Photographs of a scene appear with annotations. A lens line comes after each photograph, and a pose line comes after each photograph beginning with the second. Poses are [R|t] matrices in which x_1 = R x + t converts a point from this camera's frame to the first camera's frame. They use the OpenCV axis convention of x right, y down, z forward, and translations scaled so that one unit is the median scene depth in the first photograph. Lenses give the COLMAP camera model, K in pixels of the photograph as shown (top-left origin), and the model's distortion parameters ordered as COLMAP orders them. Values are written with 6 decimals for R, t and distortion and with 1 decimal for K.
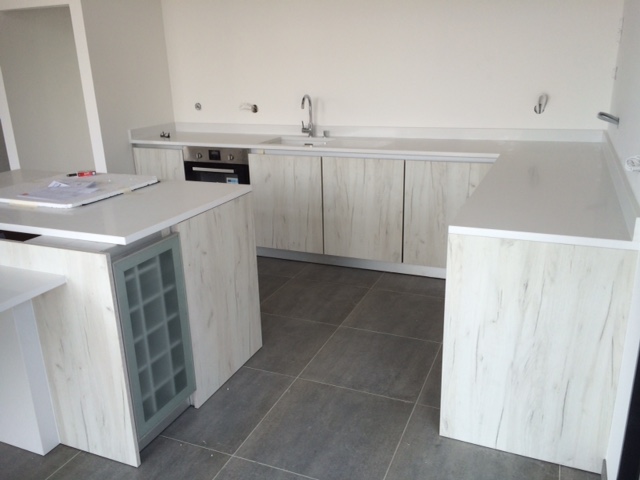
lens RADIAL K [[549.6, 0, 325.1], [0, 549.6, 241.5], [0, 0, 1]] dist [0.078328, -0.097203]
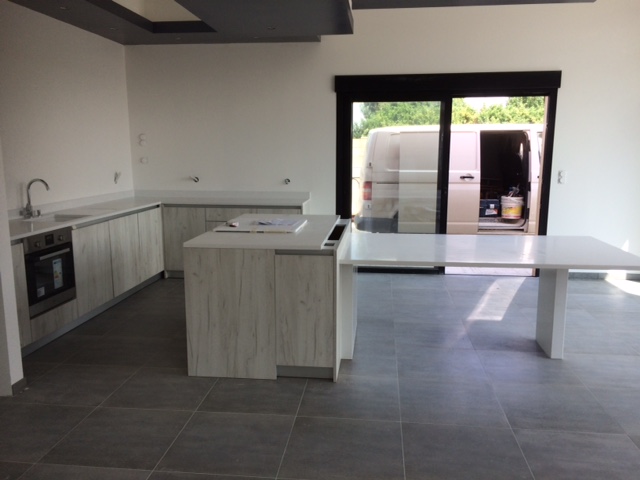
lens RADIAL K [[549.6, 0, 325.1], [0, 549.6, 241.5], [0, 0, 1]] dist [0.078328, -0.097203]
pose [[-0.288673, -0.134553, 0.947926, -1.628203], [0.307317, 0.924664, 0.224839, -0.286227], [-0.906766, 0.356218, -0.225576, 0.990647]]
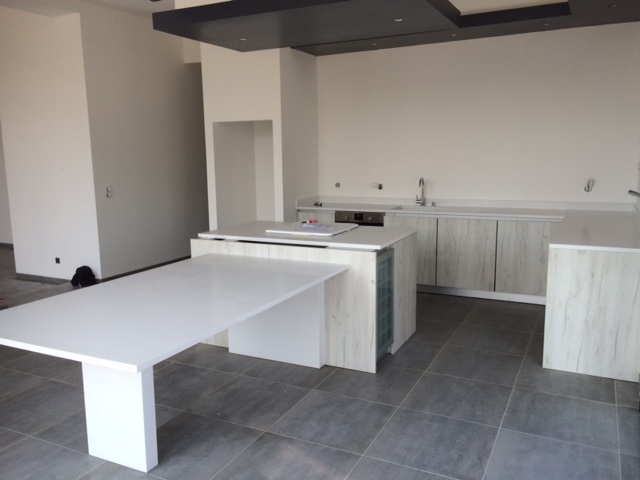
lens RADIAL K [[549.6, 0, 325.1], [0, 549.6, 241.5], [0, 0, 1]] dist [0.078328, -0.097203]
pose [[0.998156, 0.021141, -0.056898, -0.260279], [-0.029243, 0.988917, -0.145563, 0.156460], [0.053190, 0.146959, 0.987711, -0.554106]]
